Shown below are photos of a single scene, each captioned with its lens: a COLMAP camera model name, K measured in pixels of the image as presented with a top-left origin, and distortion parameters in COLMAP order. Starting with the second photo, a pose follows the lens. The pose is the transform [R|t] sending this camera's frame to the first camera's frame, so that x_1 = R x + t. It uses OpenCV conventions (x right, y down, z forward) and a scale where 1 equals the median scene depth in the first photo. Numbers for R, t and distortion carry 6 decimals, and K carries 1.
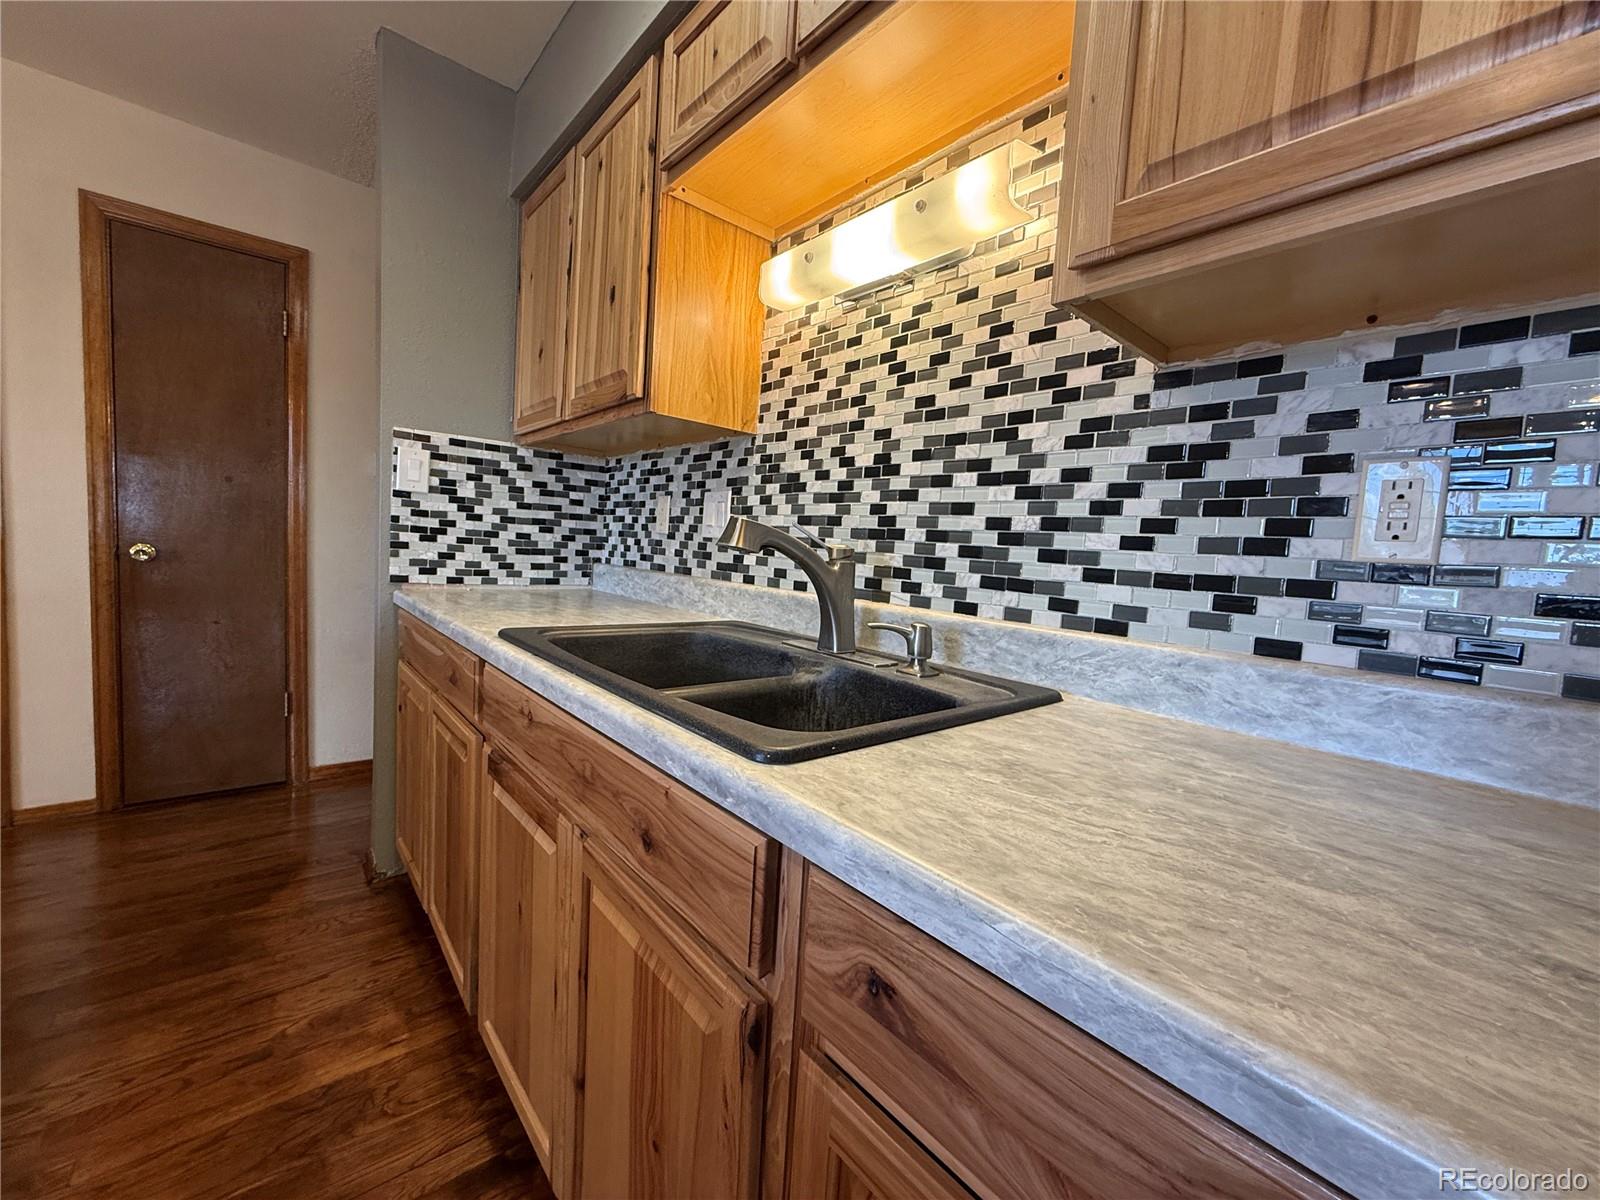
lens RADIAL K [[636.5, 0, 798.5], [0, 636.5, 599.6], [0, 0, 1]] dist [-0.001698, 0.000391]
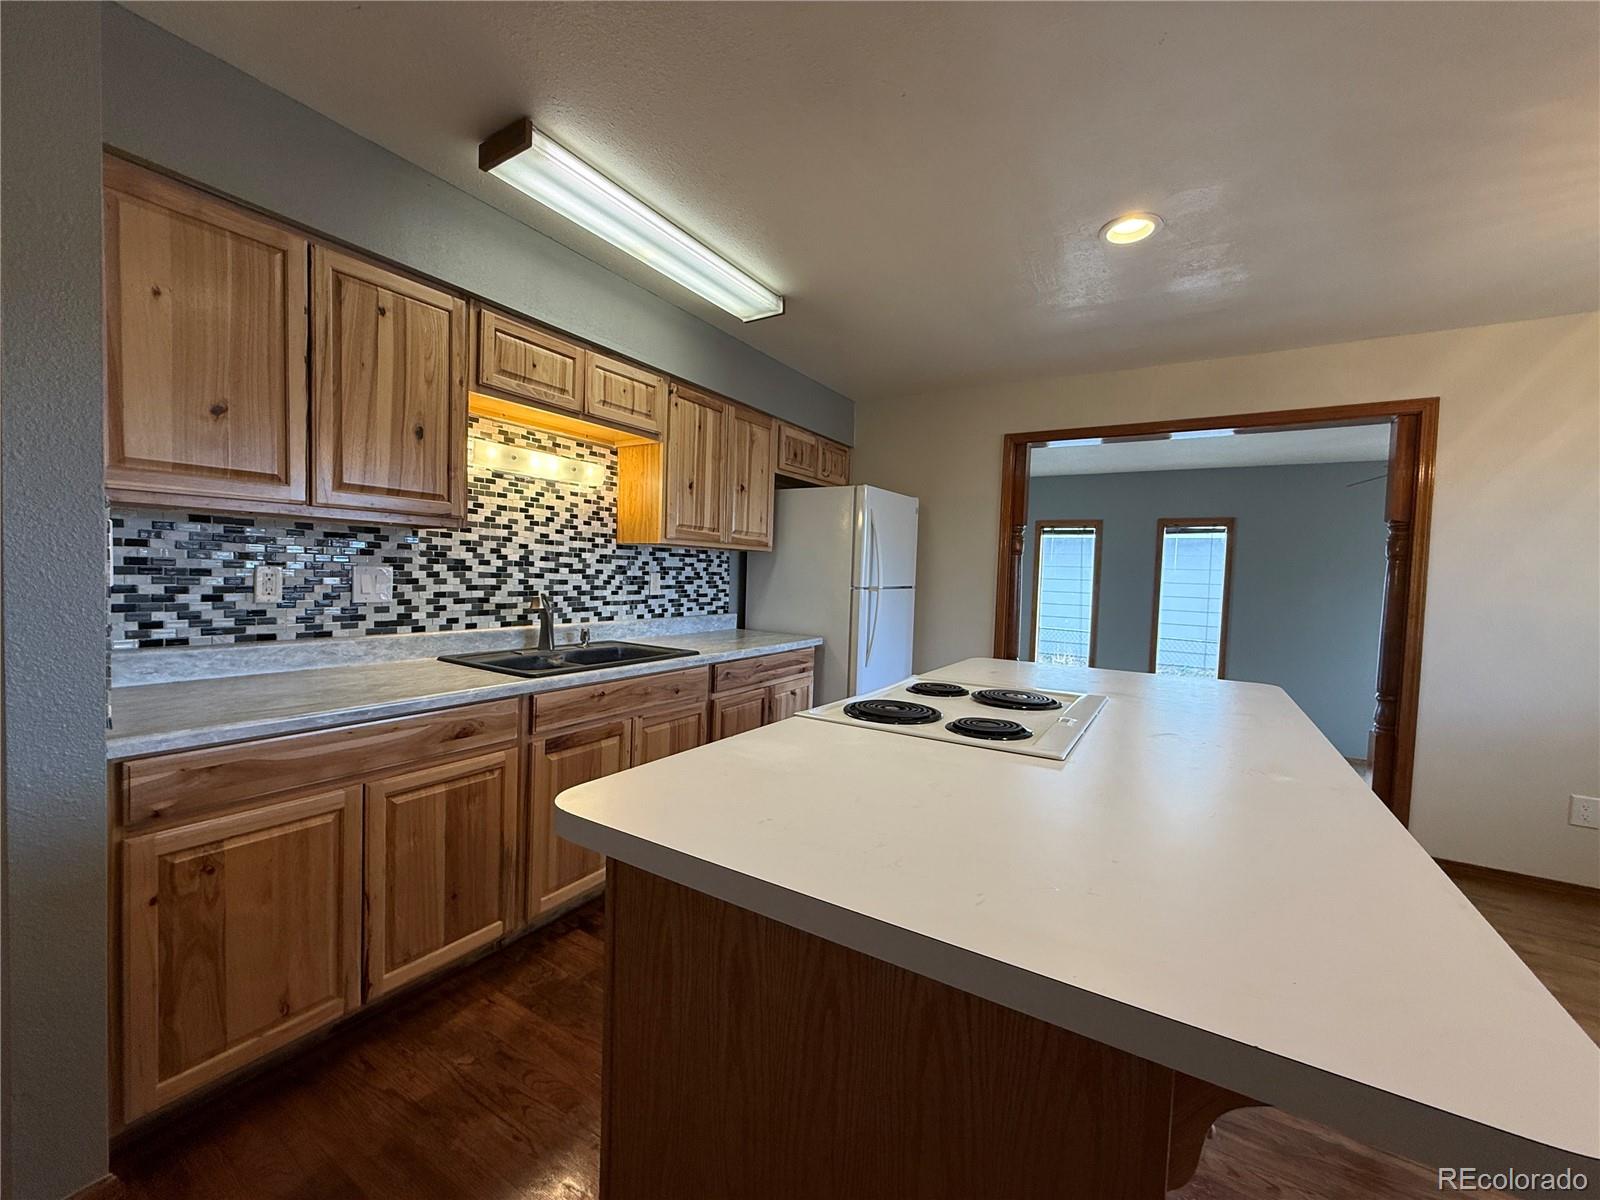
lens RADIAL K [[636.5, 0, 798.8], [0, 636.5, 598.7], [0, 0, 1]] dist [-0.001698, 0.000391]
pose [[-0.305295, -0.114865, 0.945305, -2.237262], [0.019186, 0.991755, 0.126706, -0.350942], [-0.952065, 0.056819, -0.300574, 0.808054]]
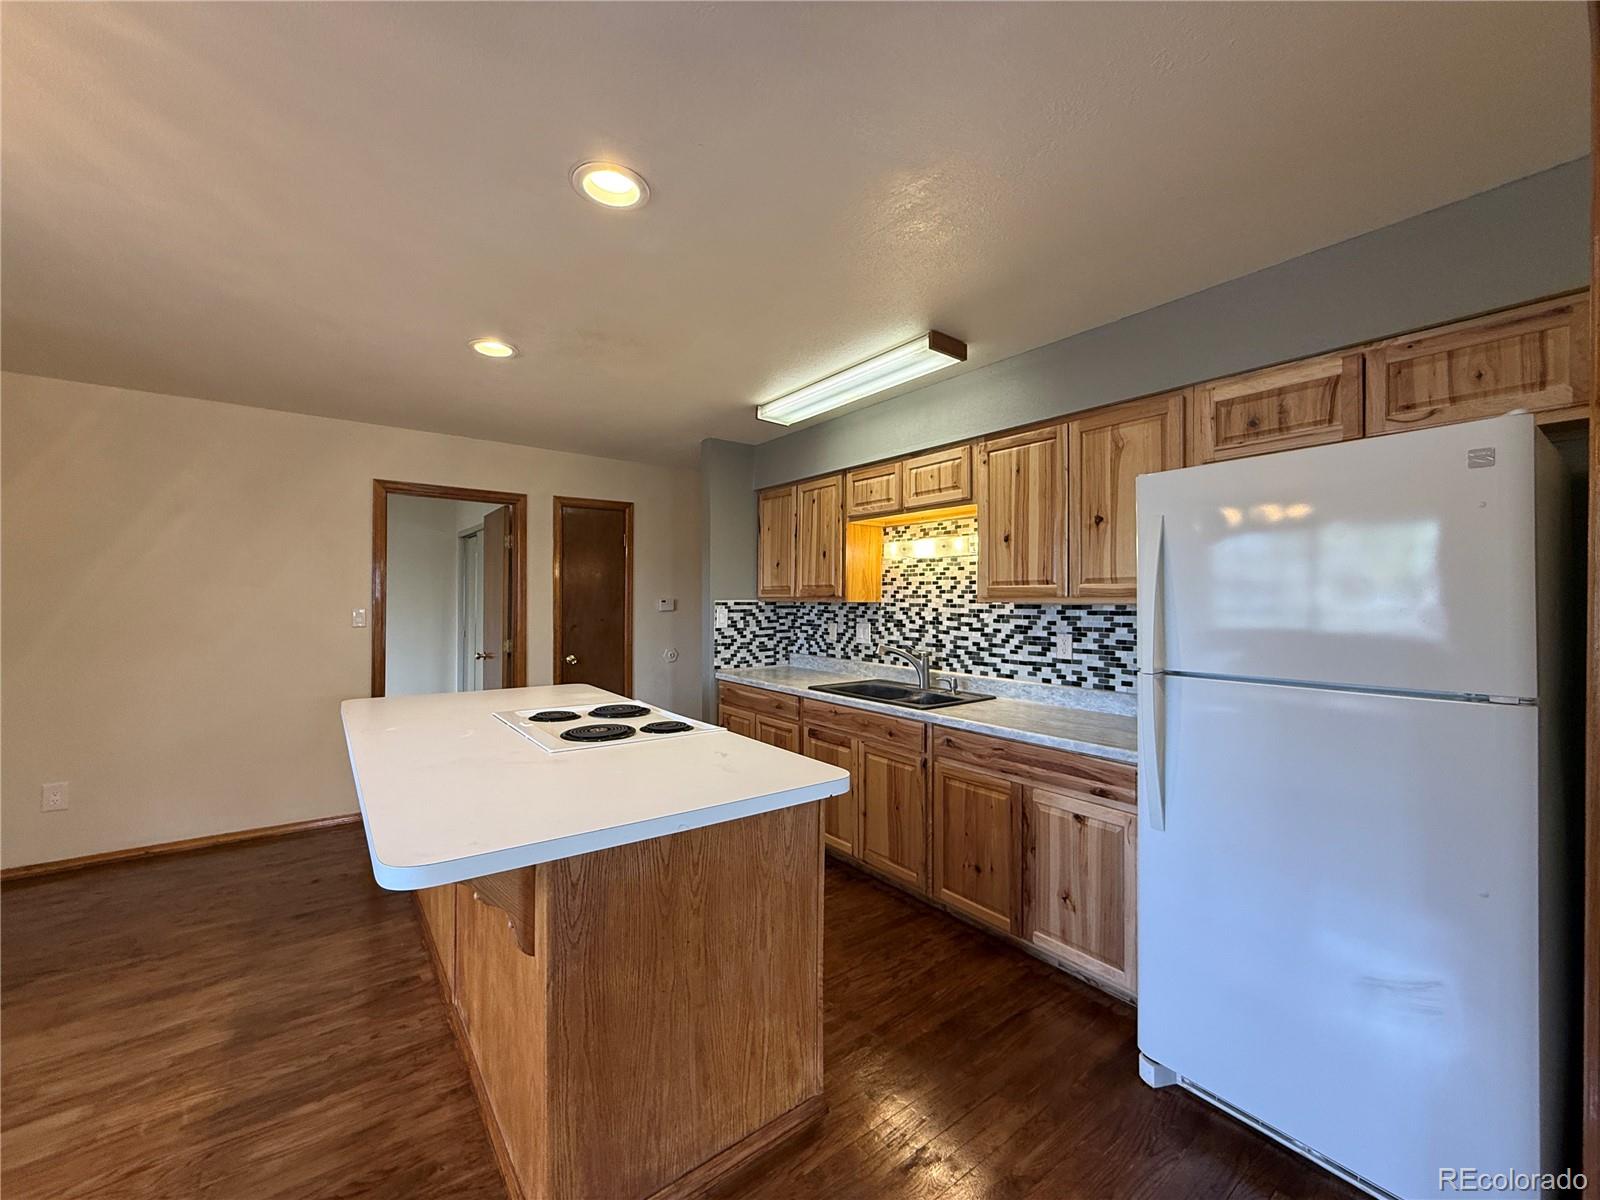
lens RADIAL K [[636.5, 0, 799.4], [0, 636.5, 599.0], [0, 0, 1]] dist [-0.001698, 0.000391]
pose [[0.996781, -0.057999, -0.055349, -0.317901], [0.053399, 0.995263, -0.081242, -0.116232], [0.059798, 0.078025, 0.995156, -1.898840]]
